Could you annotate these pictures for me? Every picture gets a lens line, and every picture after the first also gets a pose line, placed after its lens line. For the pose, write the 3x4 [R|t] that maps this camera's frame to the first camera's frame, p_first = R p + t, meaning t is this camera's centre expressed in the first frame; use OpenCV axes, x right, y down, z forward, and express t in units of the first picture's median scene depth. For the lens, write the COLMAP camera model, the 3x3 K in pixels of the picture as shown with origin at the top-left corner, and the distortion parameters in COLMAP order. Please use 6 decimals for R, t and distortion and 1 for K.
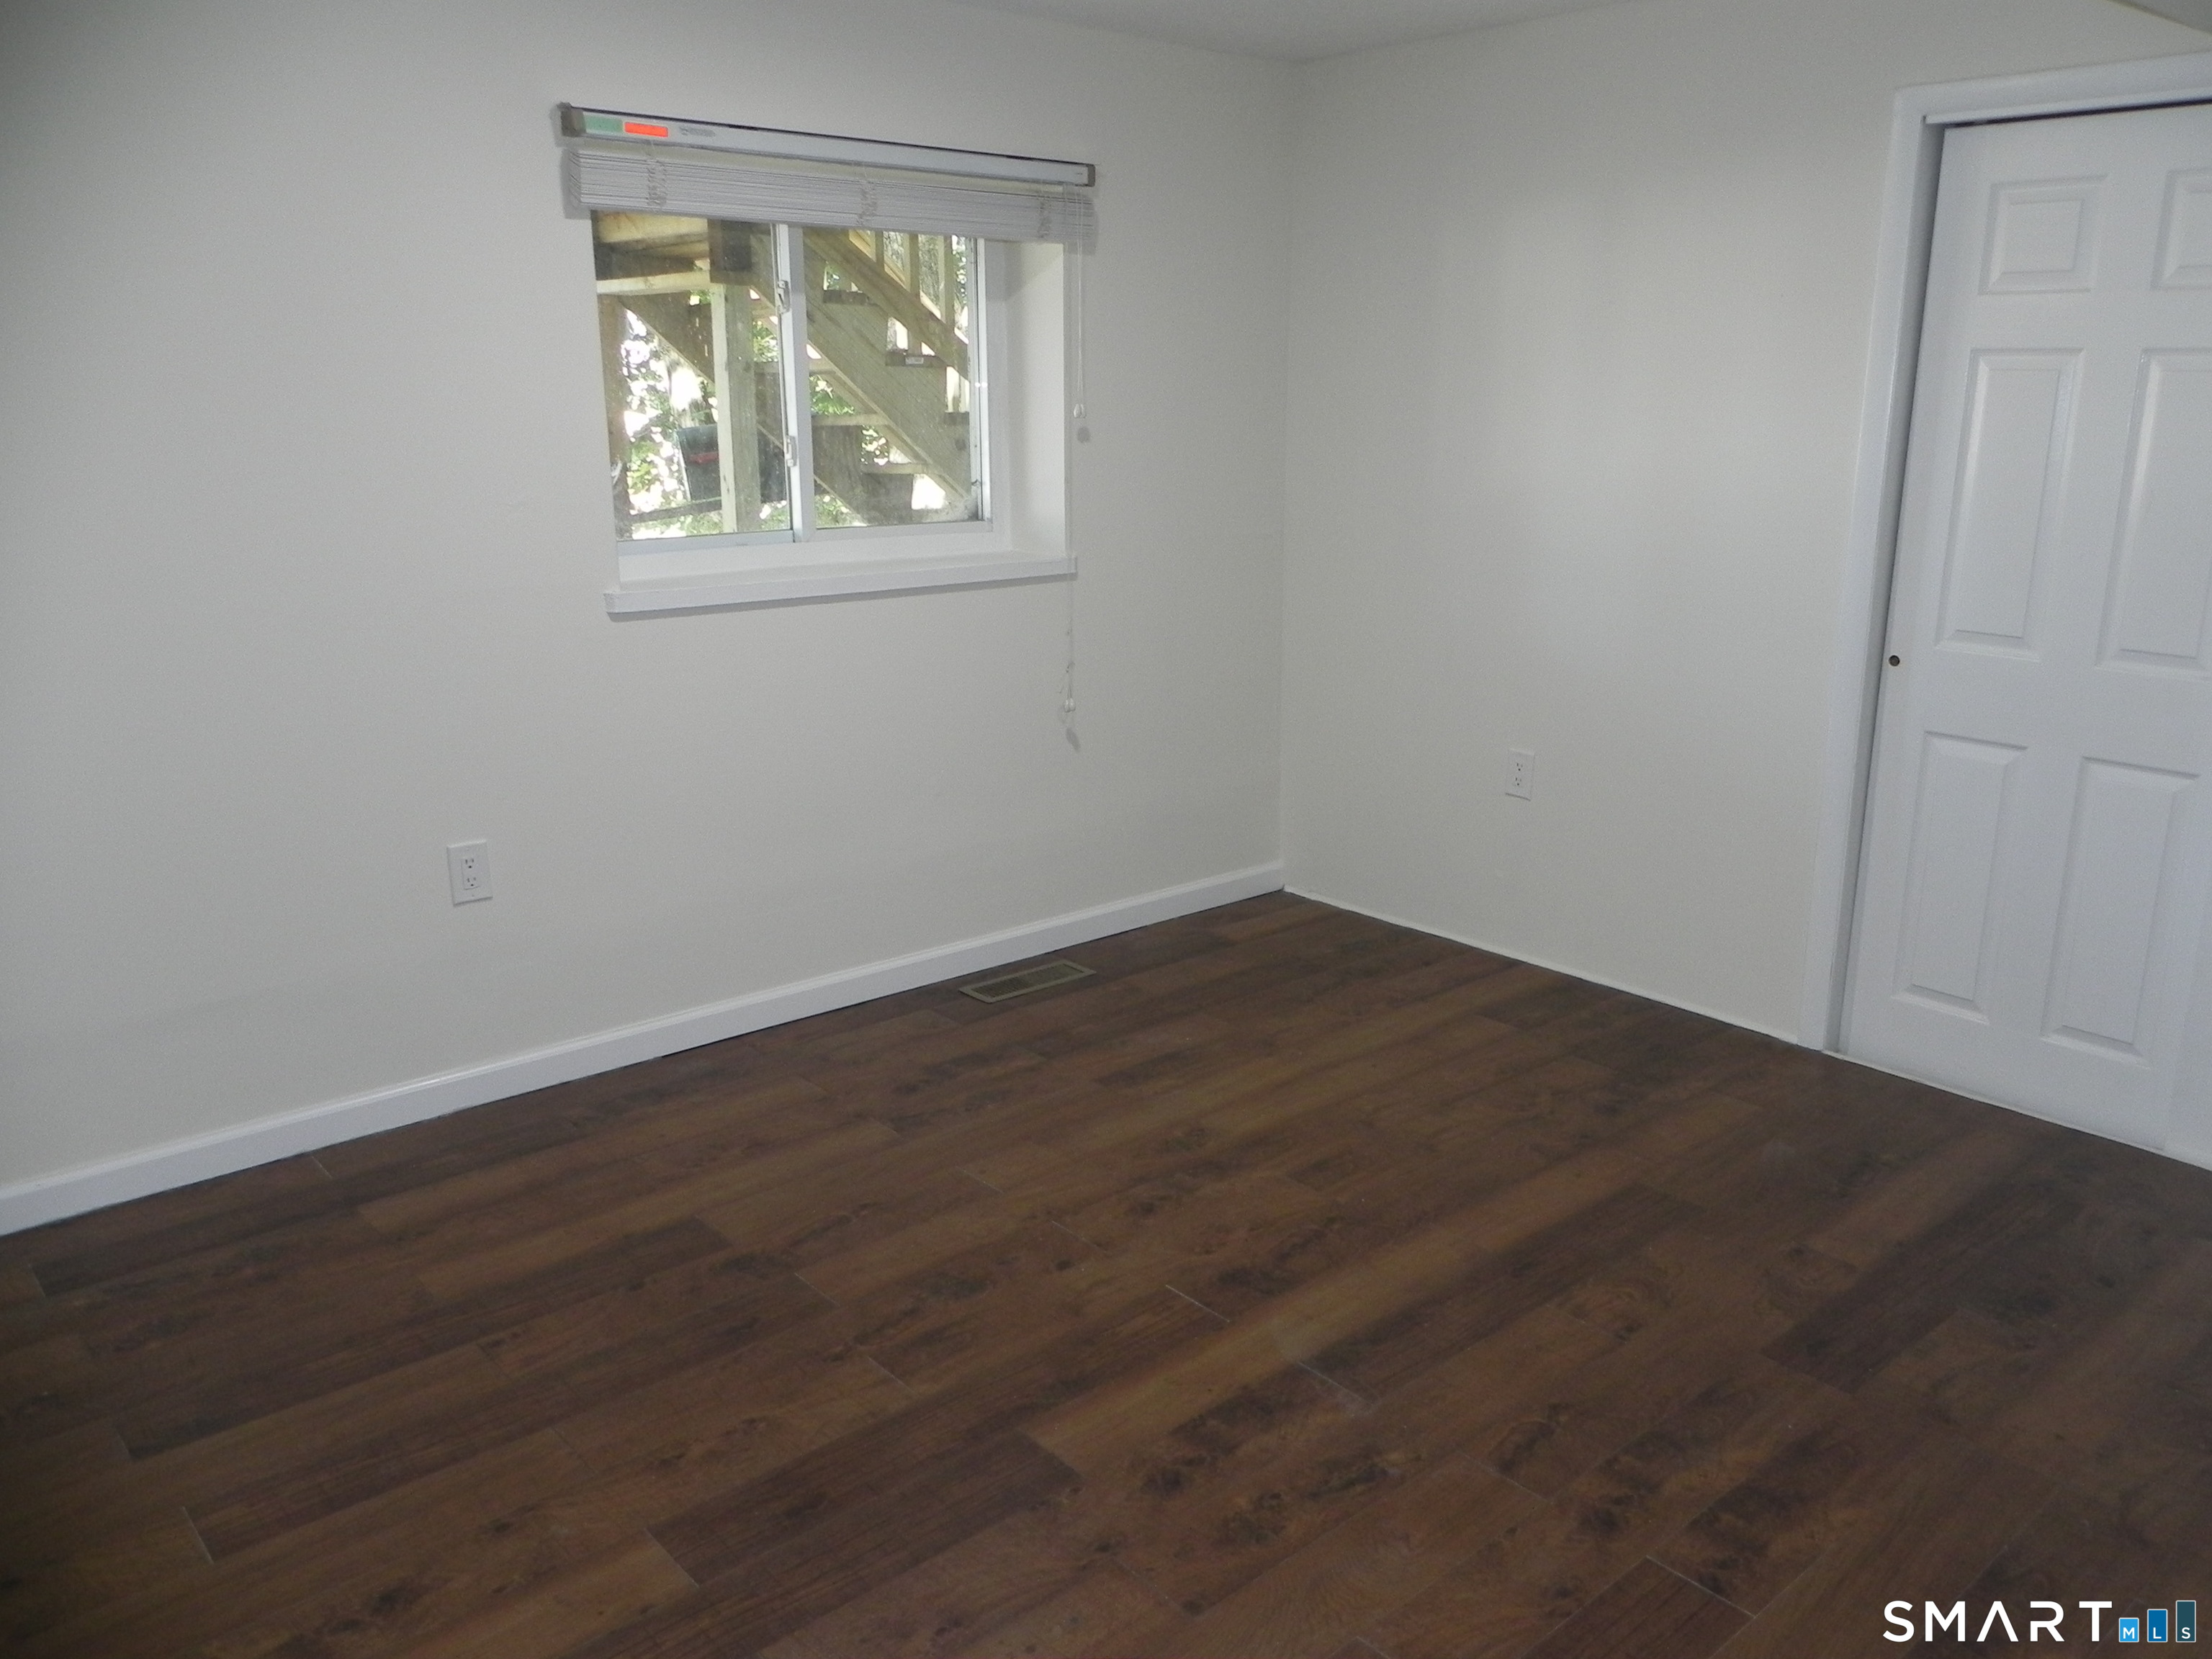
lens RADIAL K [[1690.0, 0, 1106.0], [0, 1690.0, 829.5], [0, 0, 1]] dist [0.016020, -0.072539]
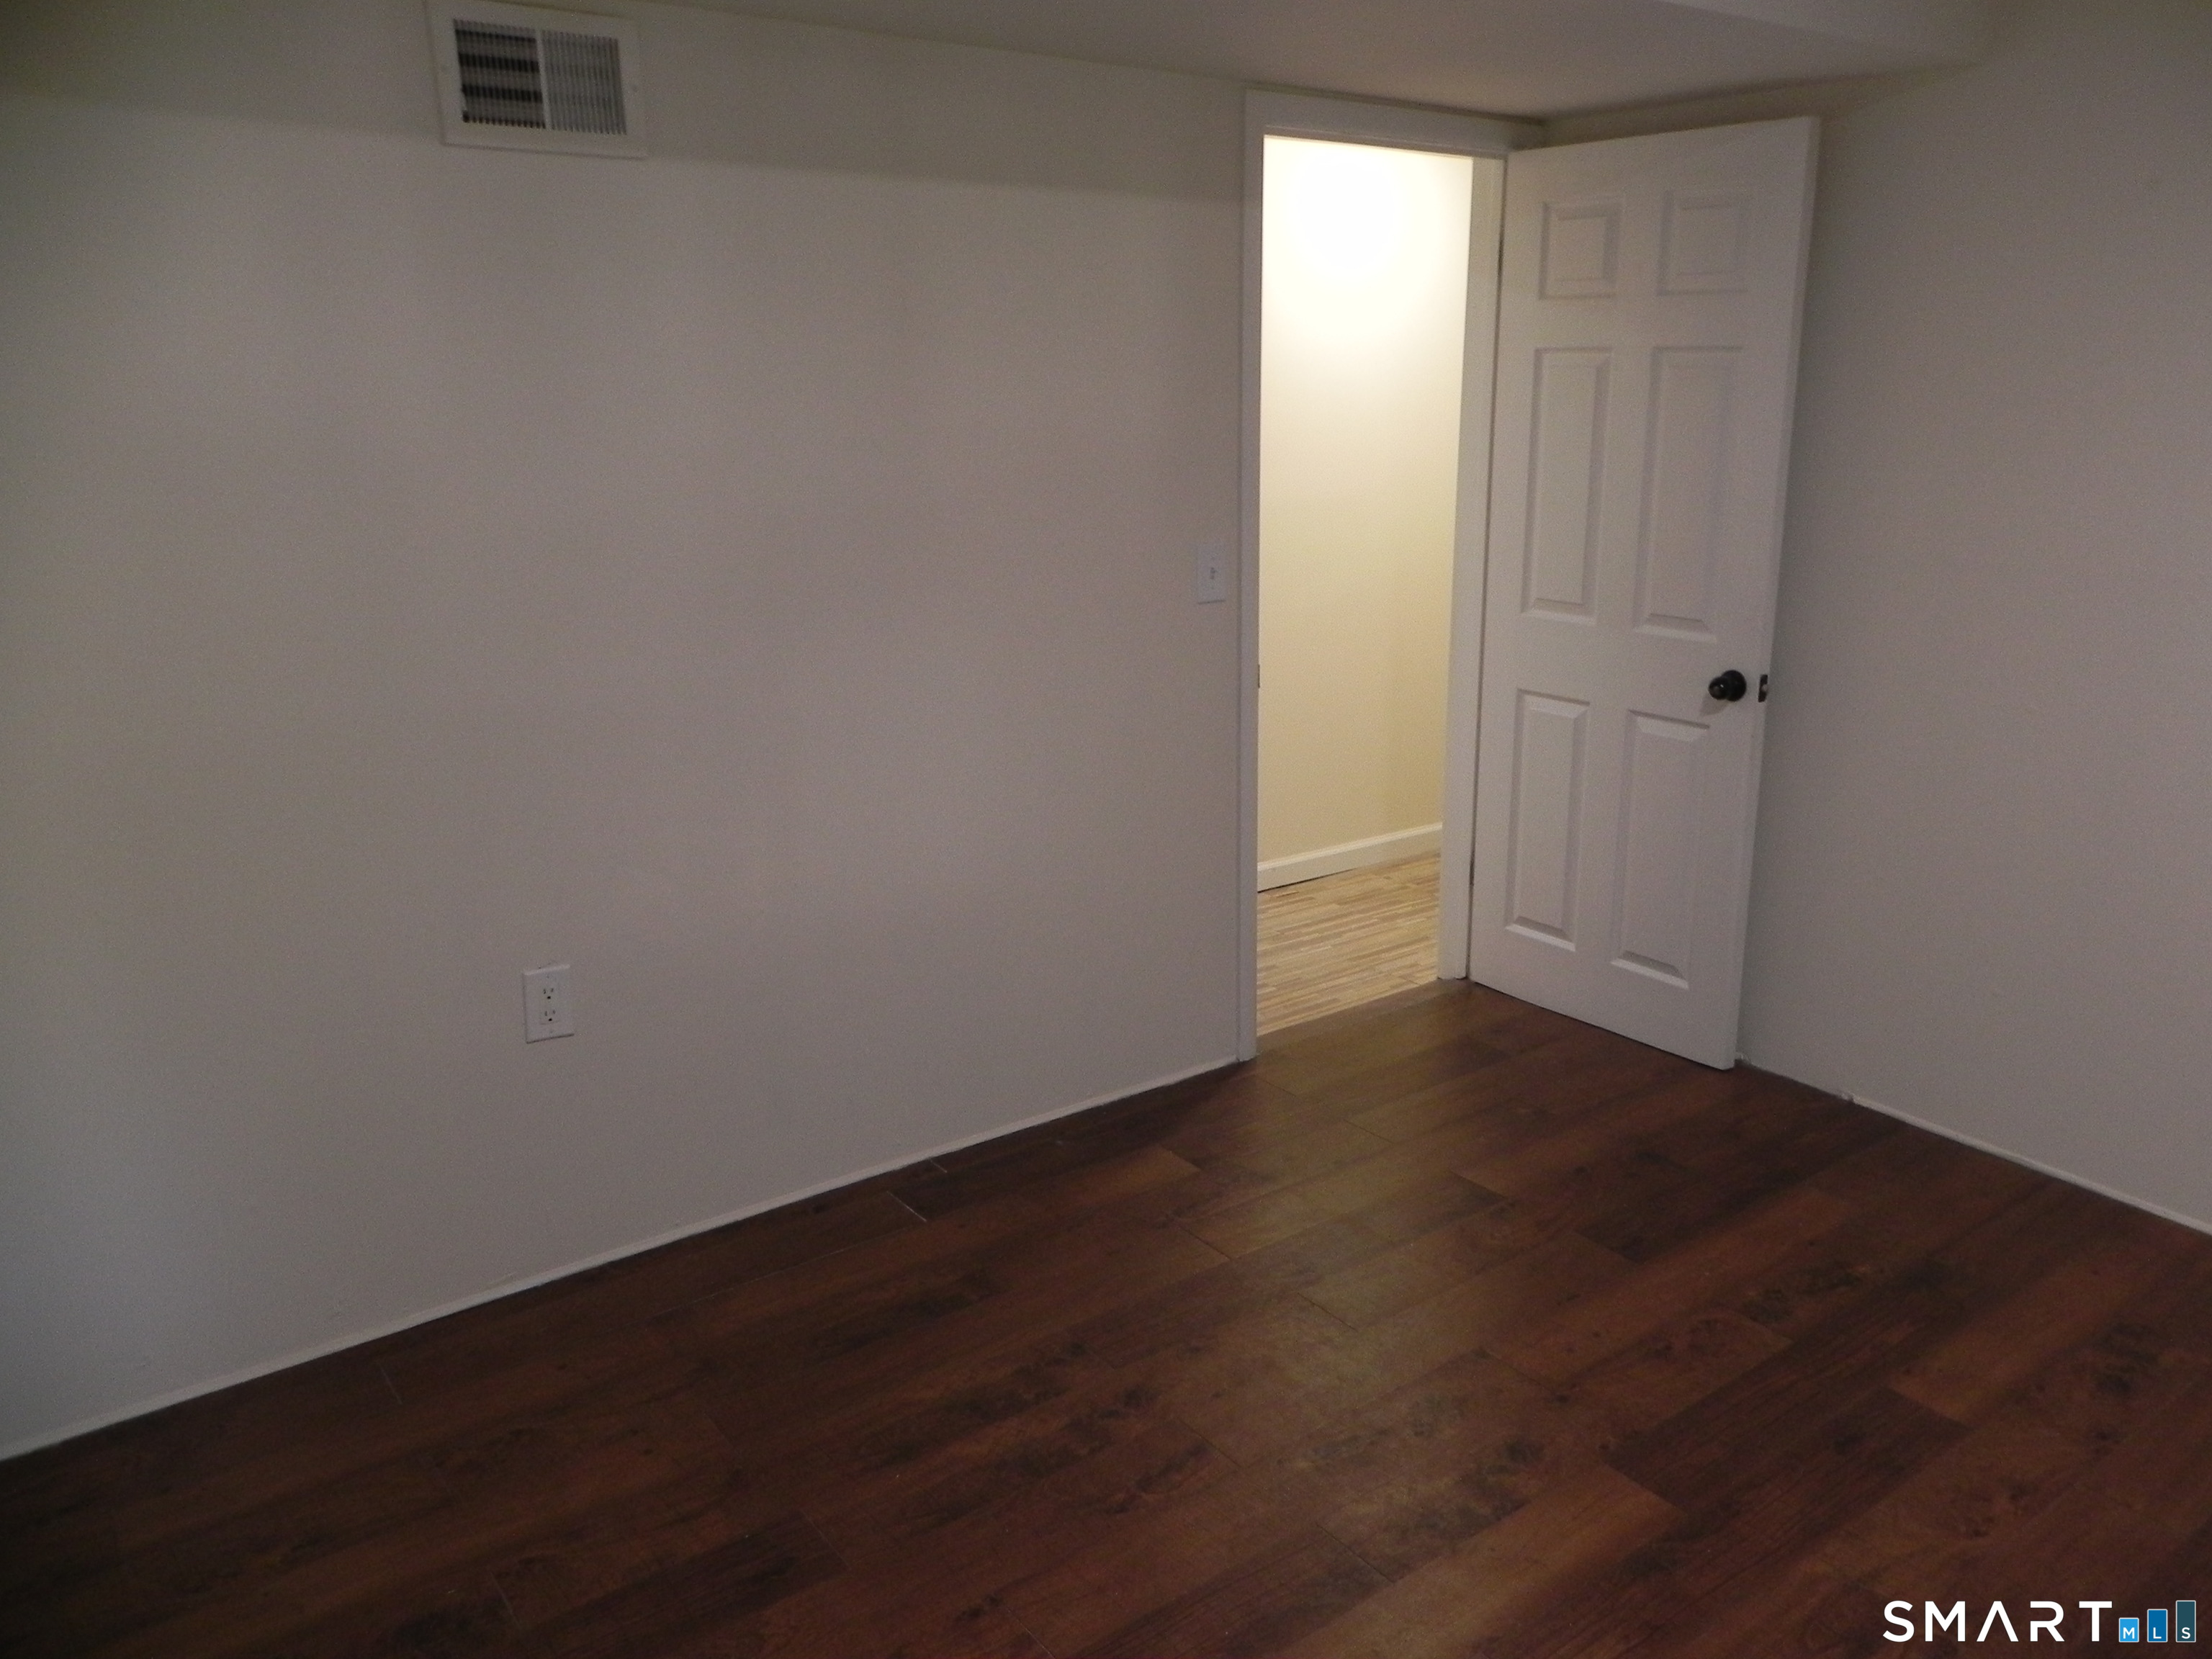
lens RADIAL K [[1690.0, 0, 1106.0], [0, 1690.0, 829.5], [0, 0, 1]] dist [0.016020, -0.072539]
pose [[-0.997273, -0.010706, 0.073019, 0.221349], [0.027041, 0.867602, 0.496524, -0.489496], [-0.068668, 0.497145, -0.864946, 1.725996]]
